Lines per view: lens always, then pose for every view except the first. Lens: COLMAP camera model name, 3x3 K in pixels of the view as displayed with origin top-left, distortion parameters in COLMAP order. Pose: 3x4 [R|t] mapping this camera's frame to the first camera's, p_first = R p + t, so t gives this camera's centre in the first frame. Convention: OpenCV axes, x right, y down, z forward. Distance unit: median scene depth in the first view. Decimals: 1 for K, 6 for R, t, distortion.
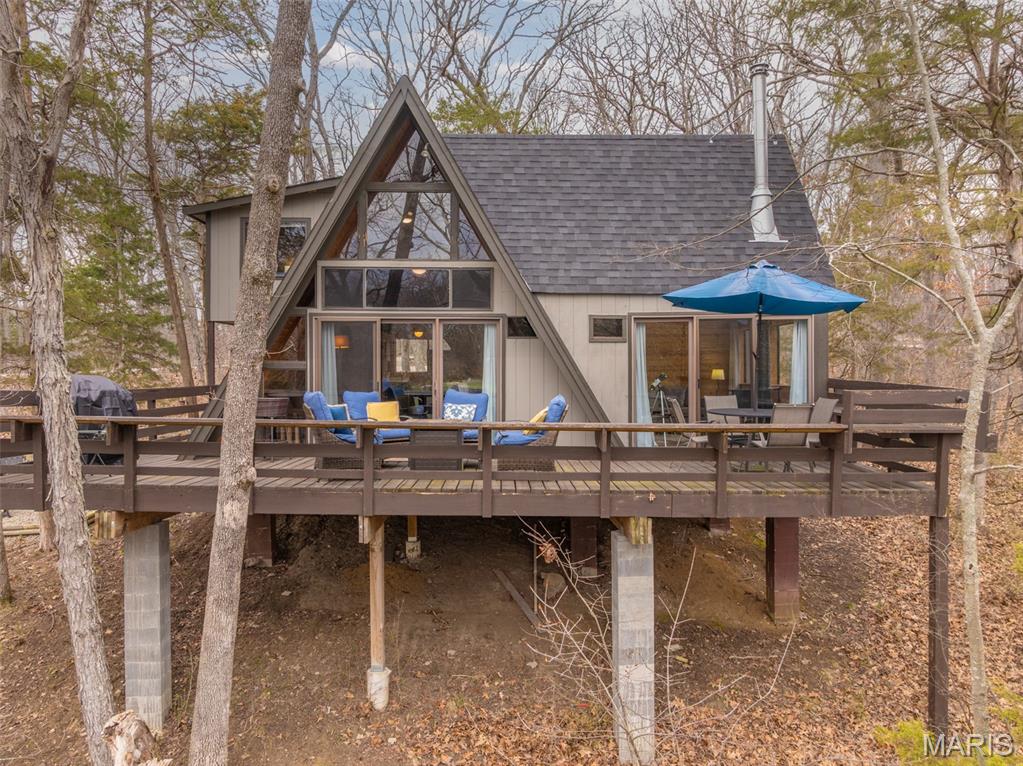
lens RADIAL K [[720.3, 0, 512.3], [0, 720.3, 377.0], [0, 0, 1]] dist [-0.041630, 0.003496]
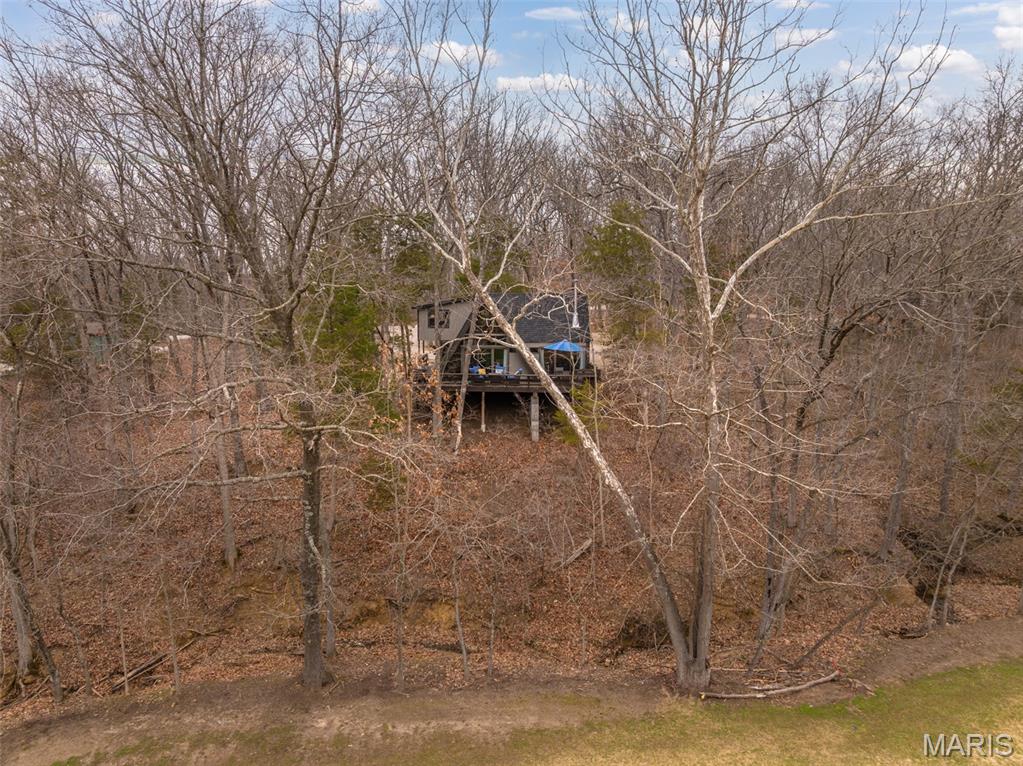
lens RADIAL K [[720.3, 0, 512.5], [0, 720.3, 389.2], [0, 0, 1]] dist [-0.041630, 0.003496]
pose [[0.999897, 0.006339, 0.012849, -0.050827], [-0.007793, 0.993163, 0.116471, -0.381107], [-0.012023, -0.116559, 0.993111, -3.646217]]
